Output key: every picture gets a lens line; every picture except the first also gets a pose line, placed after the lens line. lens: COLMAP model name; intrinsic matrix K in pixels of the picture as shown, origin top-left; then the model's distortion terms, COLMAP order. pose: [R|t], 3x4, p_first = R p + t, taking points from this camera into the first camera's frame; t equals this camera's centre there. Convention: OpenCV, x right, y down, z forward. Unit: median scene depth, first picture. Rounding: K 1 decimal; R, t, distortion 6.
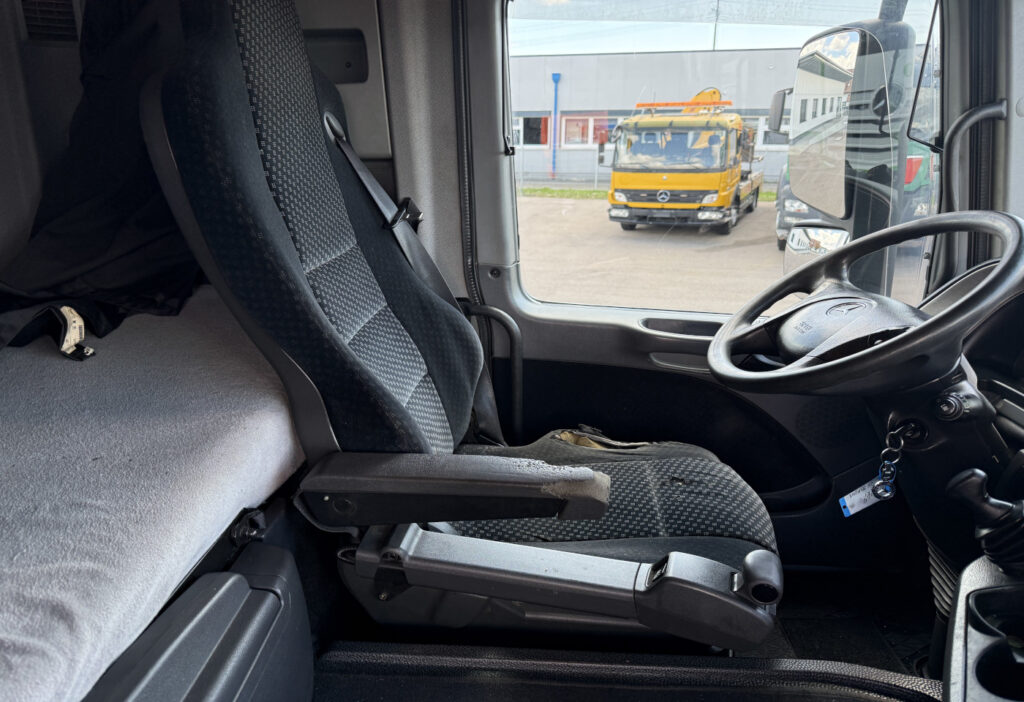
lens RADIAL K [[746.8, 0, 512.0], [0, 746.8, 351.0], [0, 0, 1]] dist [0.041236, -0.002369]
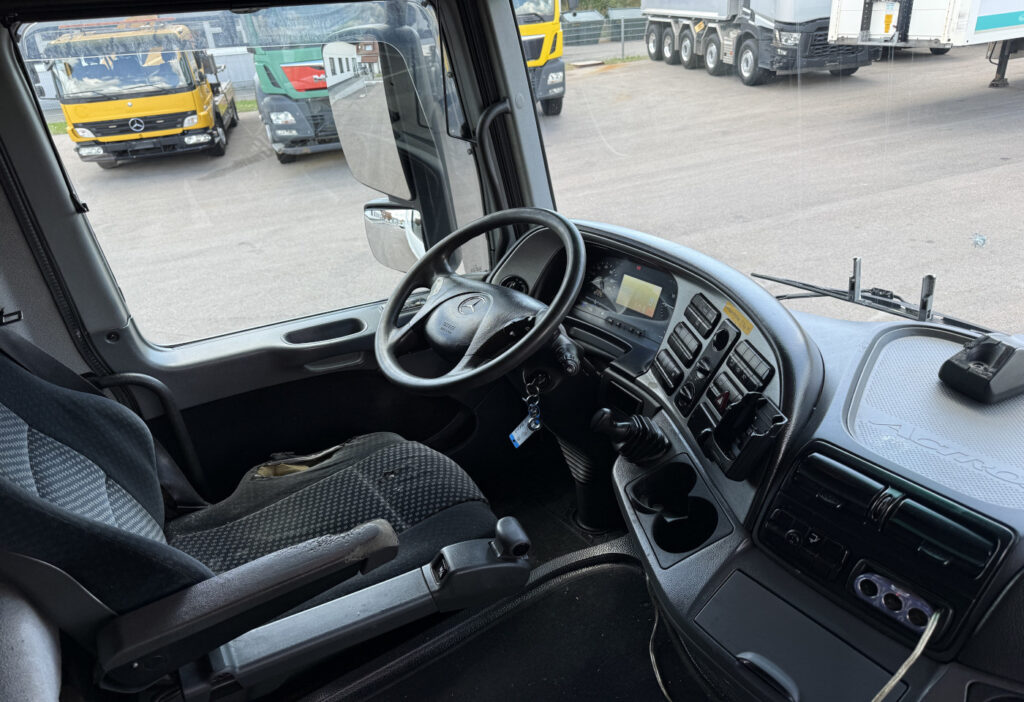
lens RADIAL K [[721.1, 0, 512.0], [0, 721.1, 351.0], [0, 0, 1]] dist [-0.000177, -0.003133]
pose [[0.777561, -0.341885, 0.527743, -0.116481], [0.271965, 0.939566, 0.207970, -0.138911], [-0.566951, -0.018182, 0.823551, -0.035458]]
